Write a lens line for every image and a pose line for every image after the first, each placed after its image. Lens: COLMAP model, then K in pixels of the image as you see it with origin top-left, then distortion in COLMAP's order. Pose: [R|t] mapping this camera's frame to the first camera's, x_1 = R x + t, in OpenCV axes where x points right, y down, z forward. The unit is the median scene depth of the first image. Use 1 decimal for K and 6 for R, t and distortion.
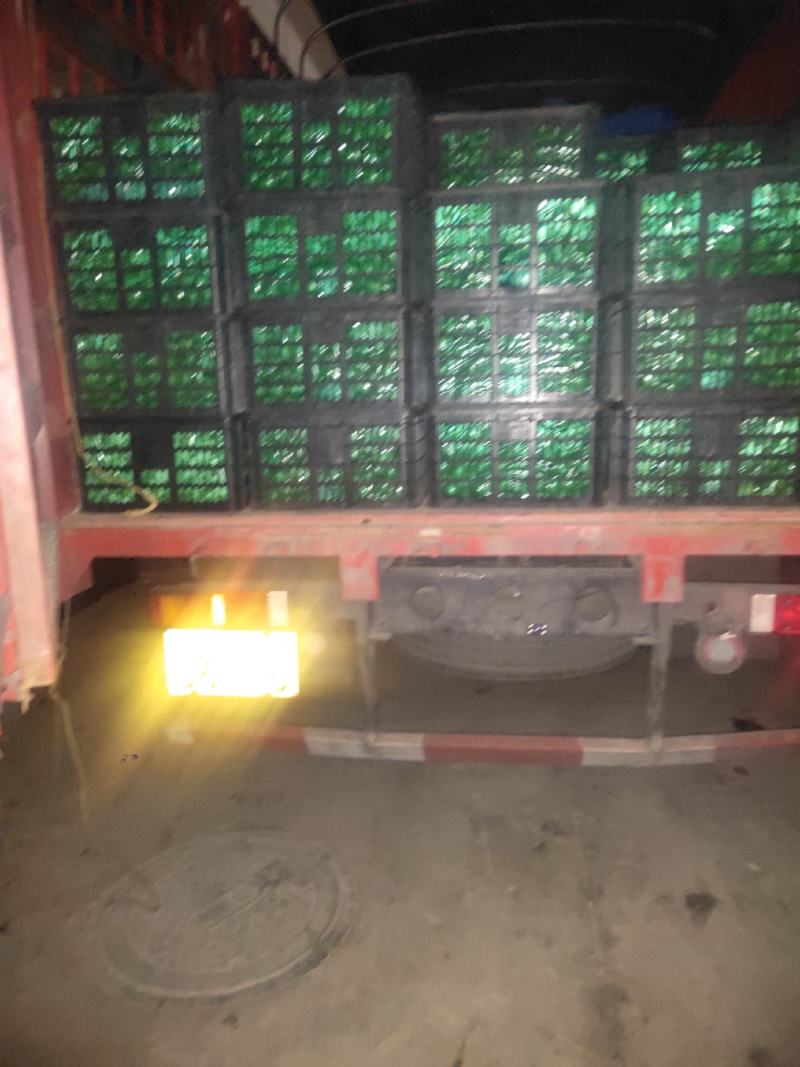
lens RADIAL K [[789.0, 0, 400.0], [0, 789.0, 533.5], [0, 0, 1]] dist [0.001783, 0.002740]
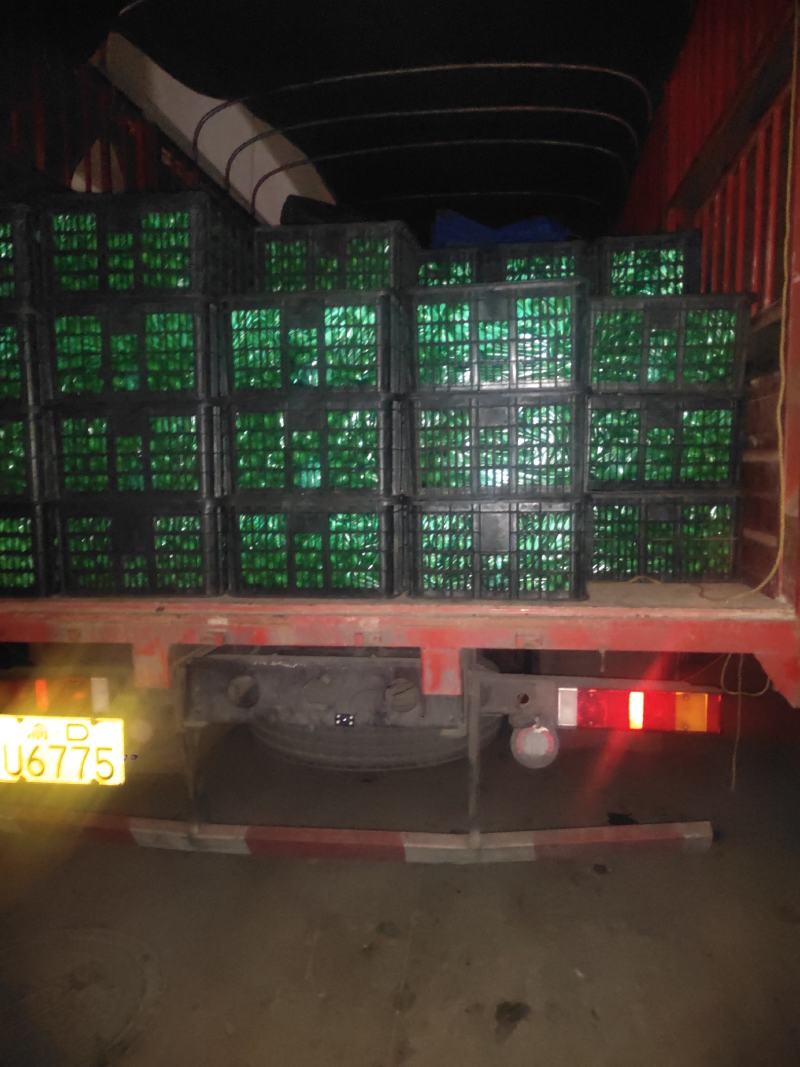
lens RADIAL K [[778.8, 0, 400.0], [0, 778.8, 533.5], [0, 0, 1]] dist [0.012121, -0.000198]
pose [[0.999835, 0.016333, 0.007963, 0.231836], [-0.015420, 0.994500, -0.103595, -0.011999], [-0.009612, 0.103455, 0.994588, -0.006622]]
